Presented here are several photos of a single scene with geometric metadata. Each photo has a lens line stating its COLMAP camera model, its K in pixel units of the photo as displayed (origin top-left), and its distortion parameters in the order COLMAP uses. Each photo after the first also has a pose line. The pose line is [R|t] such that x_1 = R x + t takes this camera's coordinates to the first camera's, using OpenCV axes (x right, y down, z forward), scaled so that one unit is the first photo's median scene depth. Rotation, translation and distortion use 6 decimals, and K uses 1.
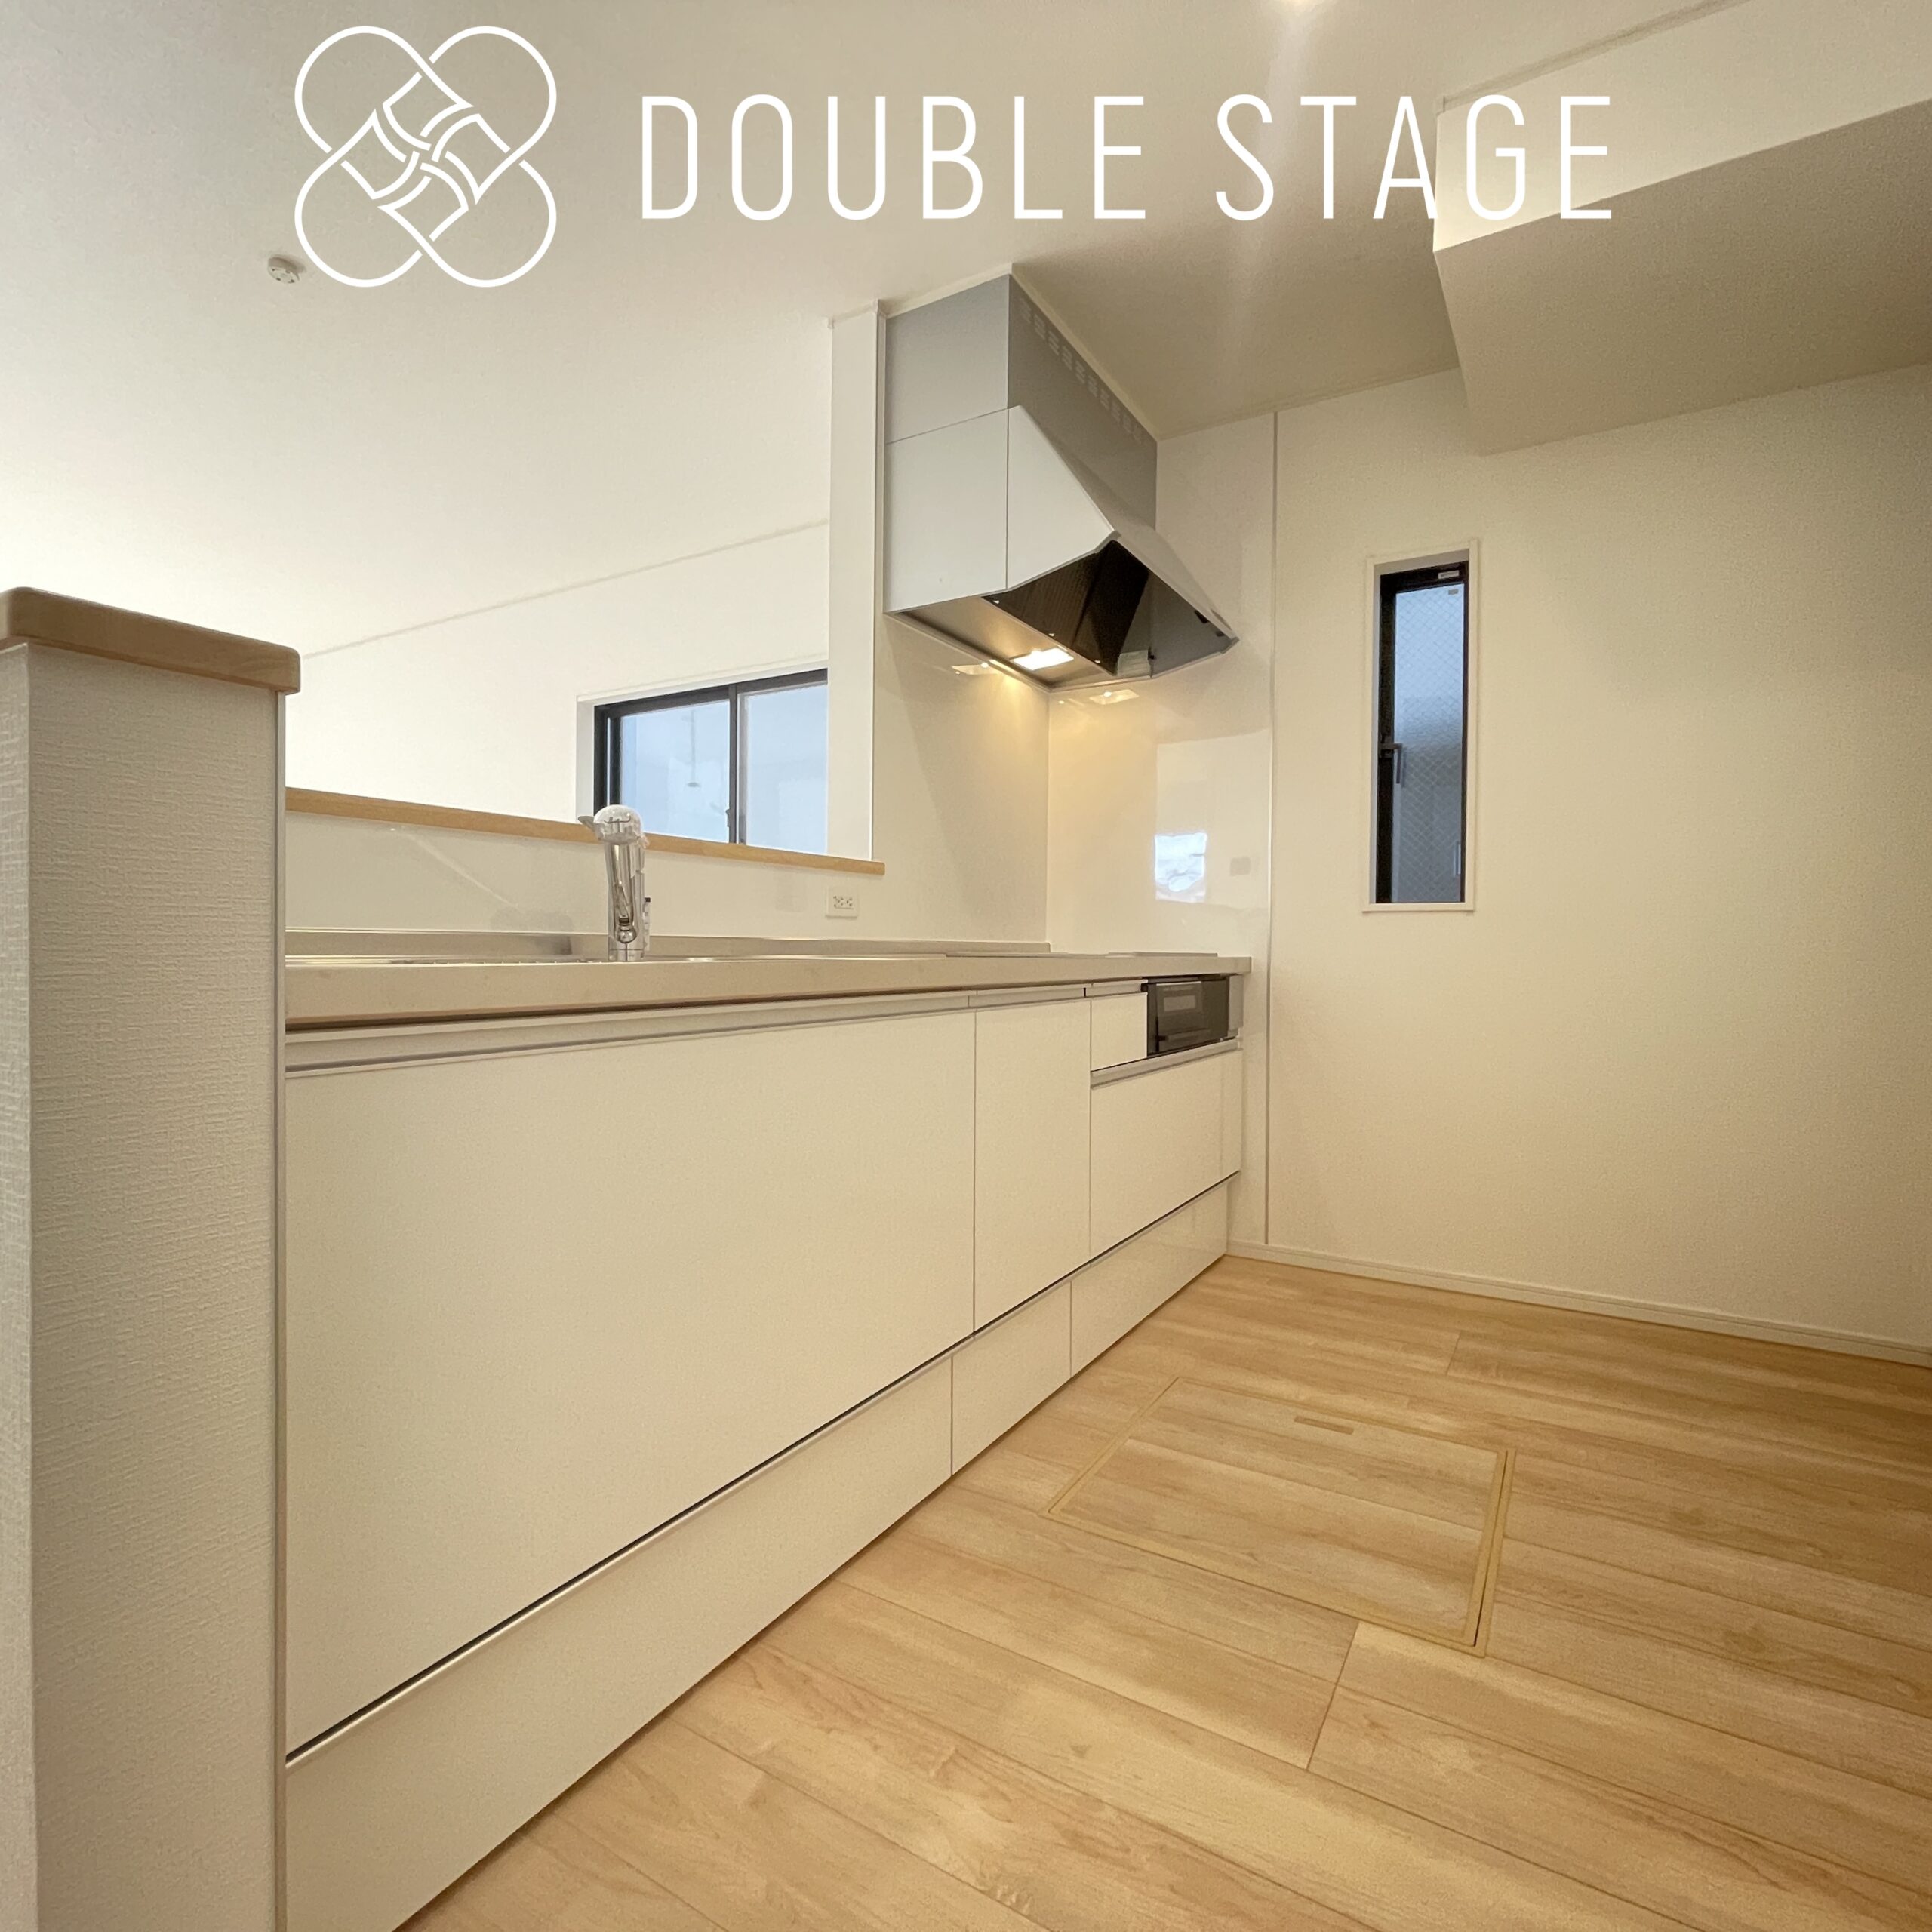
lens RADIAL K [[1040.3, 0, 971.2], [0, 1040.3, 963.8], [0, 0, 1]] dist [-0.005250, 0.003447]
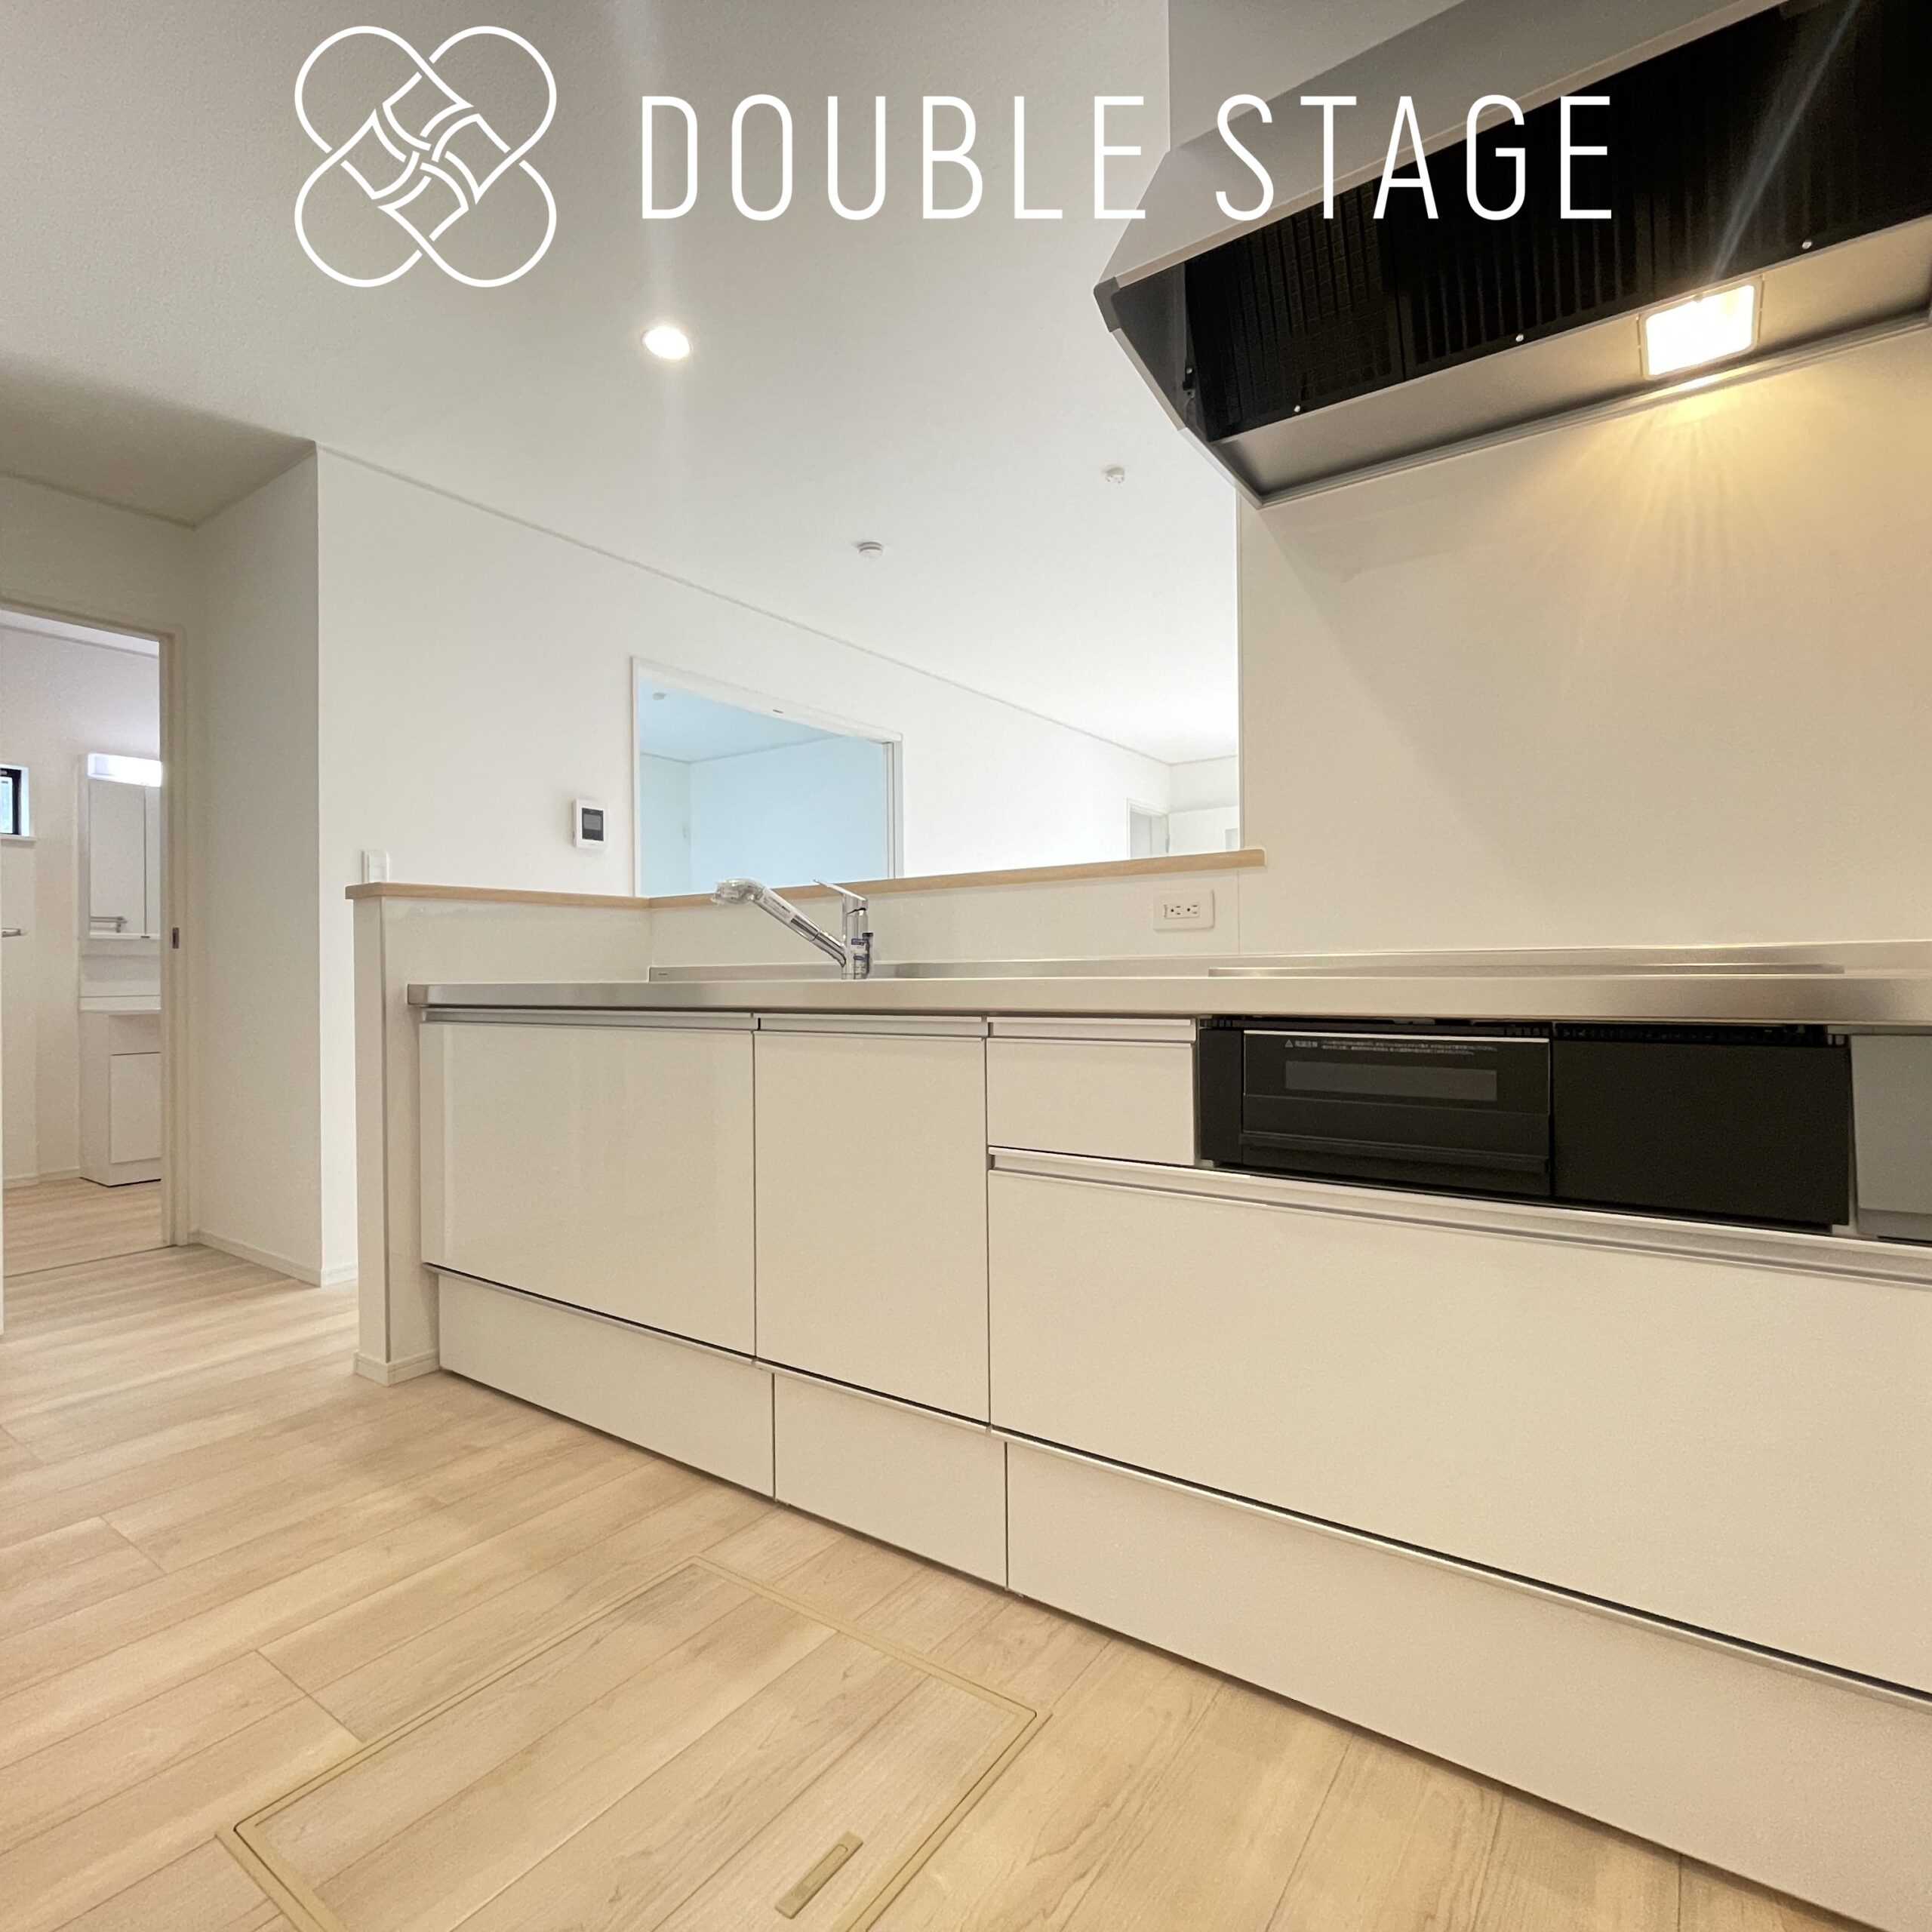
lens RADIAL K [[1040.3, 0, 978.1], [0, 1040.3, 964.2], [0, 0, 1]] dist [-0.005250, 0.003447]
pose [[-0.067632, -0.008808, -0.997671, 1.175228], [0.002052, 0.999958, -0.008967, -0.017793], [0.997708, -0.002654, -0.067612, 1.521524]]
